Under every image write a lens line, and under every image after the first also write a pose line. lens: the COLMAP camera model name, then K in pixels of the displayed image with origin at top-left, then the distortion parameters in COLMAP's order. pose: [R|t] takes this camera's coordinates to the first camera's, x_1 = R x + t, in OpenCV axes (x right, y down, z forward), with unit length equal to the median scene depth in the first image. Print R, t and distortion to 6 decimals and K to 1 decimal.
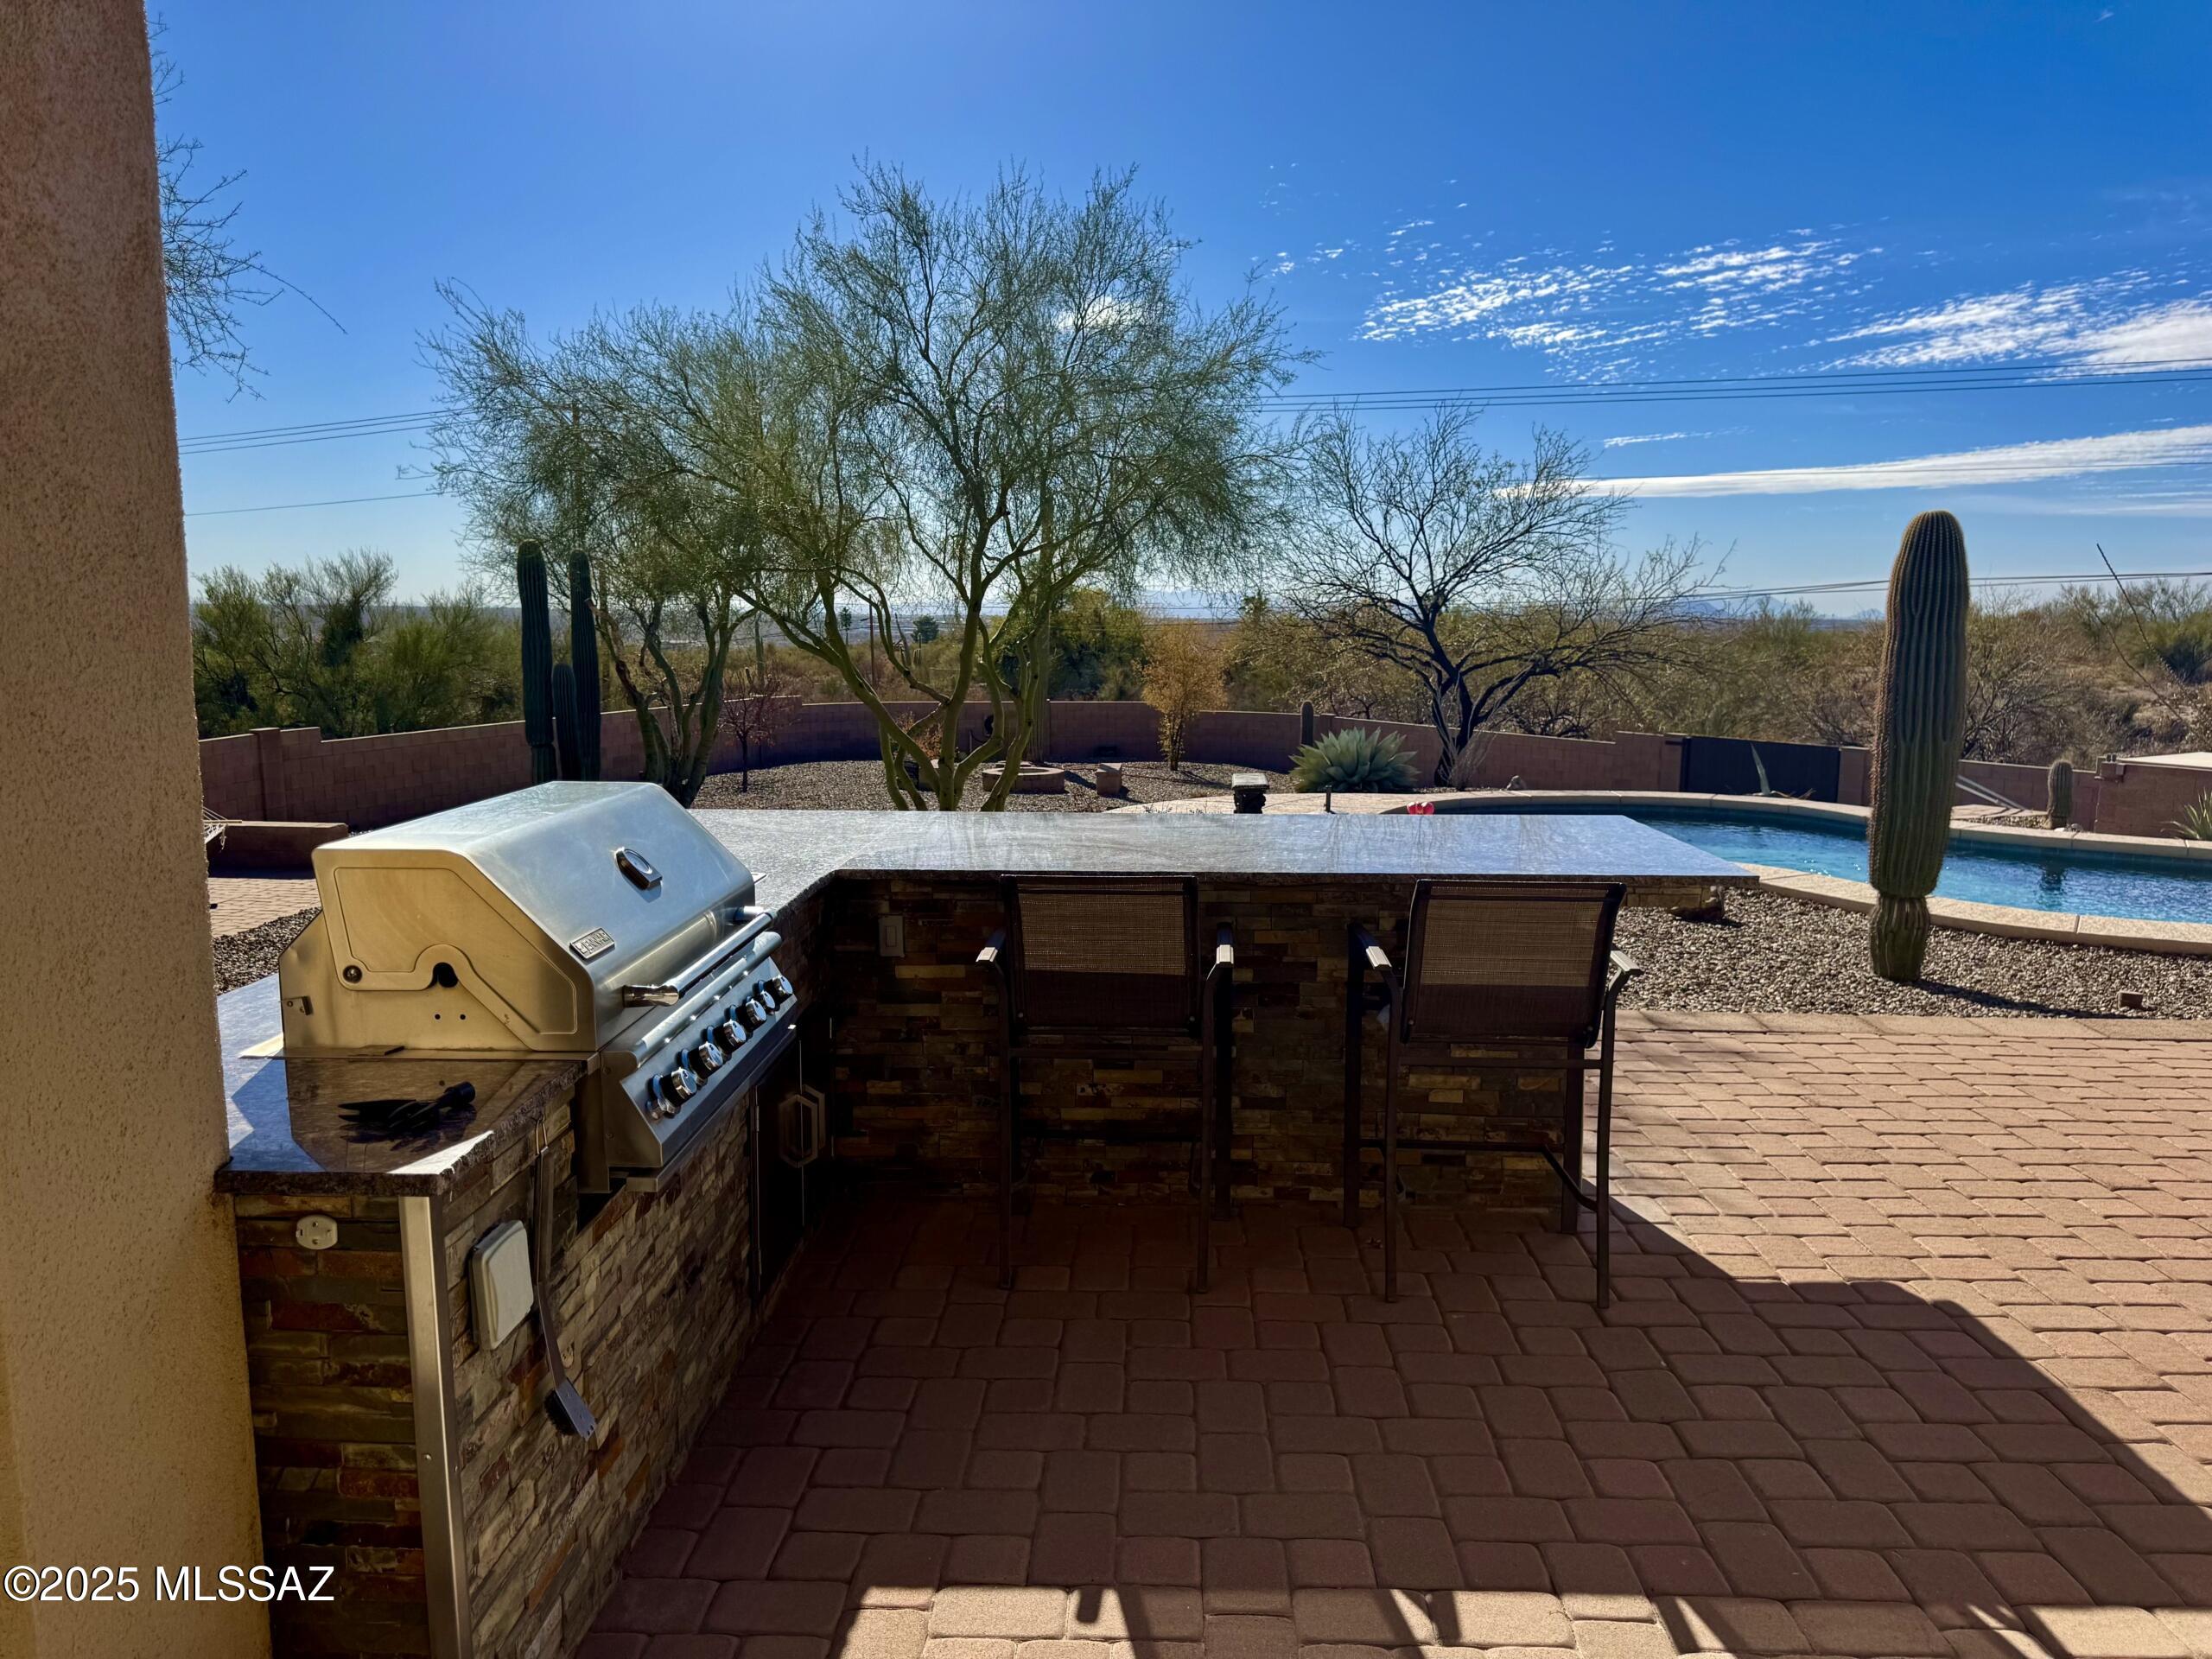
lens RADIAL K [[1548.4, 0, 1106.0], [0, 1548.4, 829.5], [0, 0, 1]] dist [-0.000408, -0.003692]
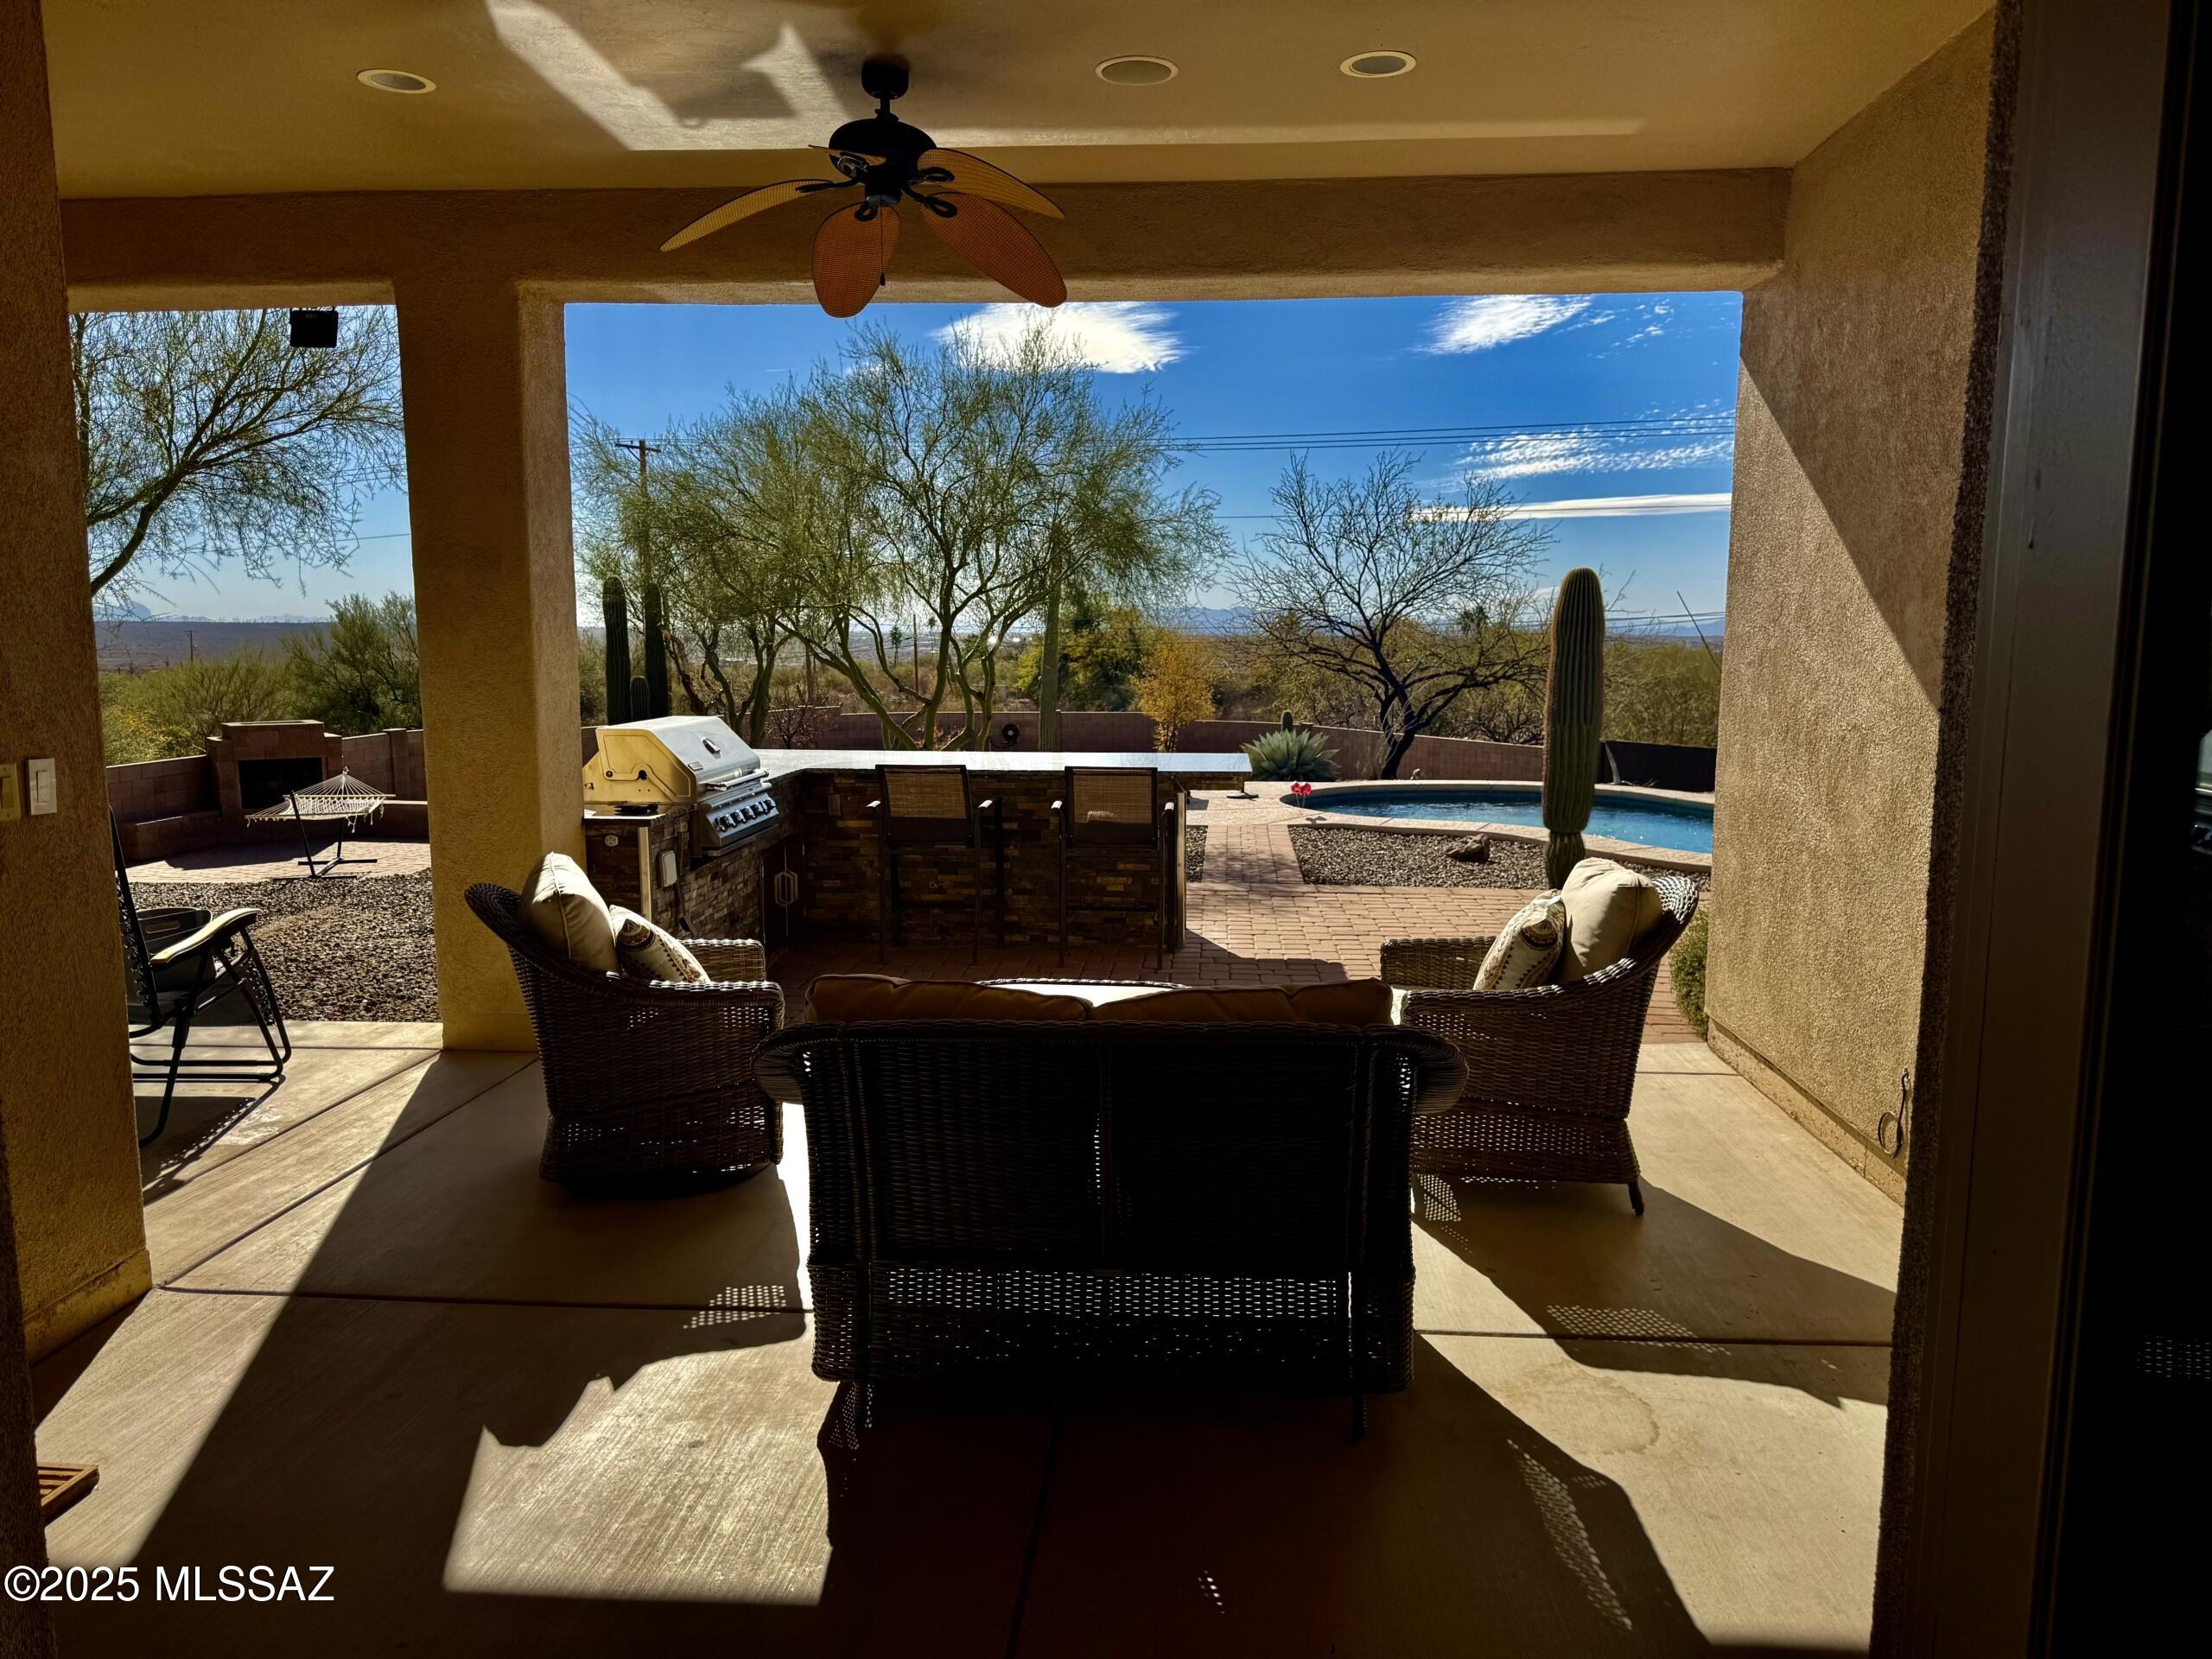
lens RADIAL K [[1525.2, 0, 1091.1], [0, 1525.2, 839.0], [0, 0, 1]] dist [0.014785, -0.031215]
pose [[0.999209, 0.004506, -0.039508, 0.094672], [-0.004652, 0.999983, -0.003596, 0.042174], [0.039491, 0.003777, 0.999213, -0.332181]]
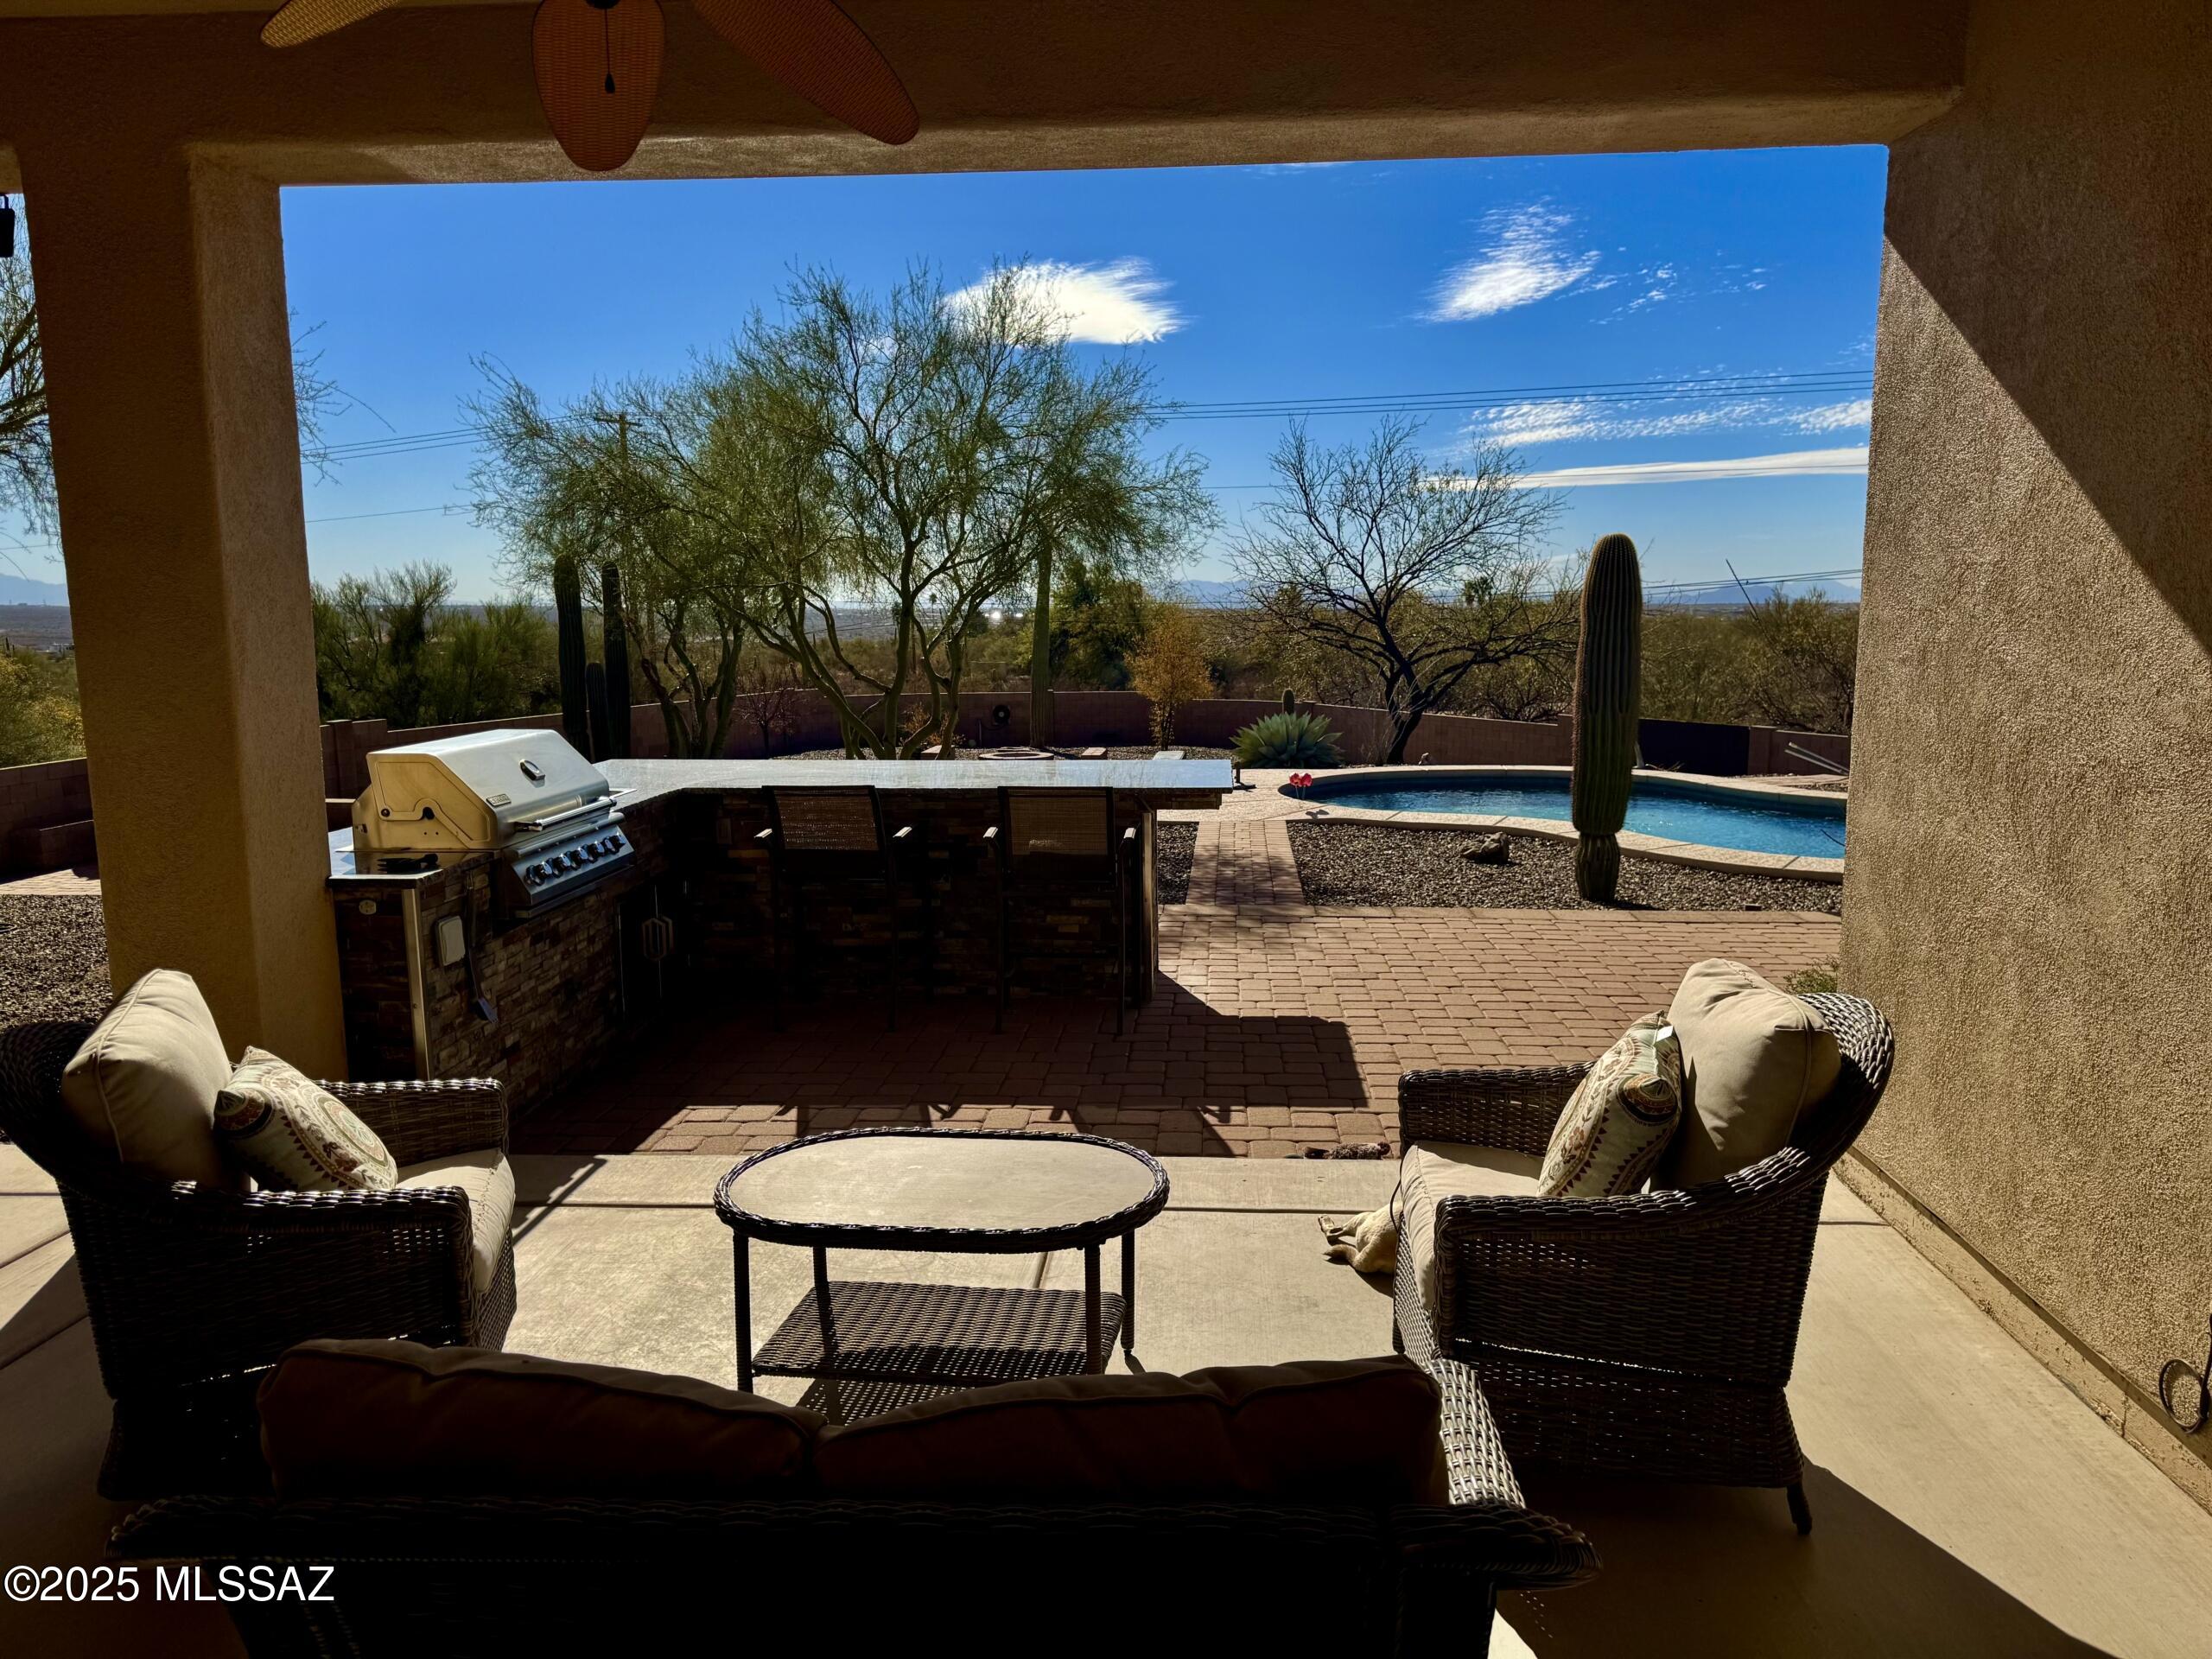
lens RADIAL K [[1529.9, 0, 1106.0], [0, 1529.9, 829.5], [0, 0, 1]] dist [0.006693, -0.033718]
pose [[0.999437, -0.005711, -0.033066, 0.111327], [0.005928, 0.999962, 0.006462, 0.021300], [0.033028, -0.006655, 0.999432, -0.207855]]
